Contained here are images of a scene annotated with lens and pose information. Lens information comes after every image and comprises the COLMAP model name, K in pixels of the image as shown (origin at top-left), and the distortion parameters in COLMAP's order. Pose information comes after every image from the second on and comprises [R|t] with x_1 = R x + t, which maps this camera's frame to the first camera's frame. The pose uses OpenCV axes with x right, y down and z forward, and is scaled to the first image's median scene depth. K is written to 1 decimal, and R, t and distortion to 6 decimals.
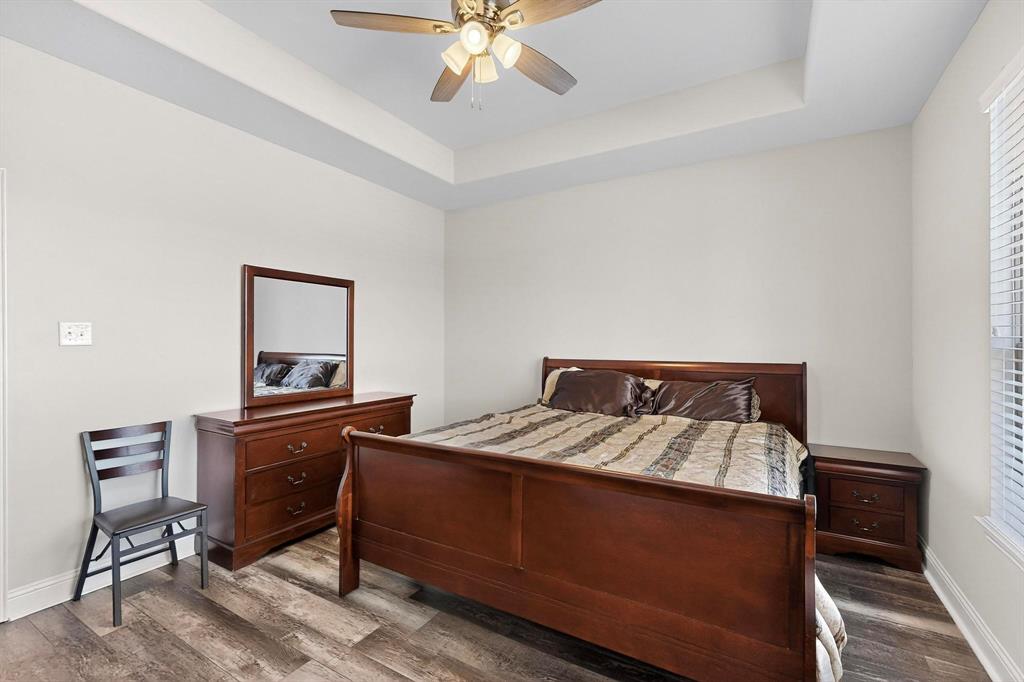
lens RADIAL K [[448.5, 0, 511.3], [0, 448.5, 342.7], [0, 0, 1]] dist [-0.001729, -0.000118]
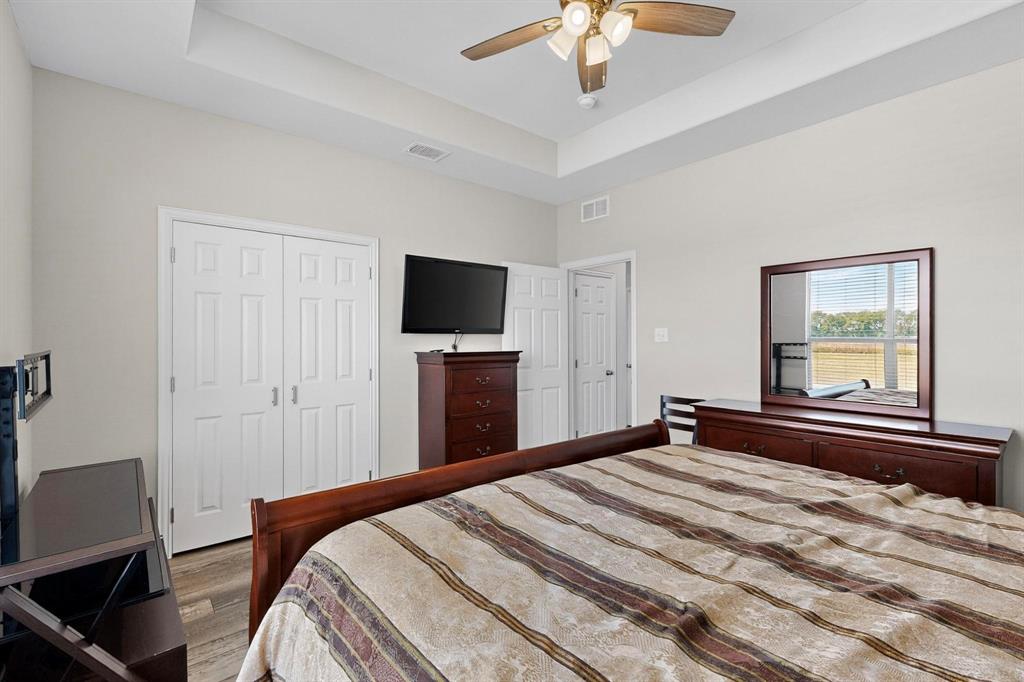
lens RADIAL K [[448.5, 0, 513.4], [0, 448.5, 340.3], [0, 0, 1]] dist [-0.001729, -0.000118]
pose [[-0.321558, 0.003211, -0.946884, 0.600440], [-0.001096, 0.999992, 0.003764, -0.002738], [0.946889, 0.002248, -0.321552, 0.785466]]
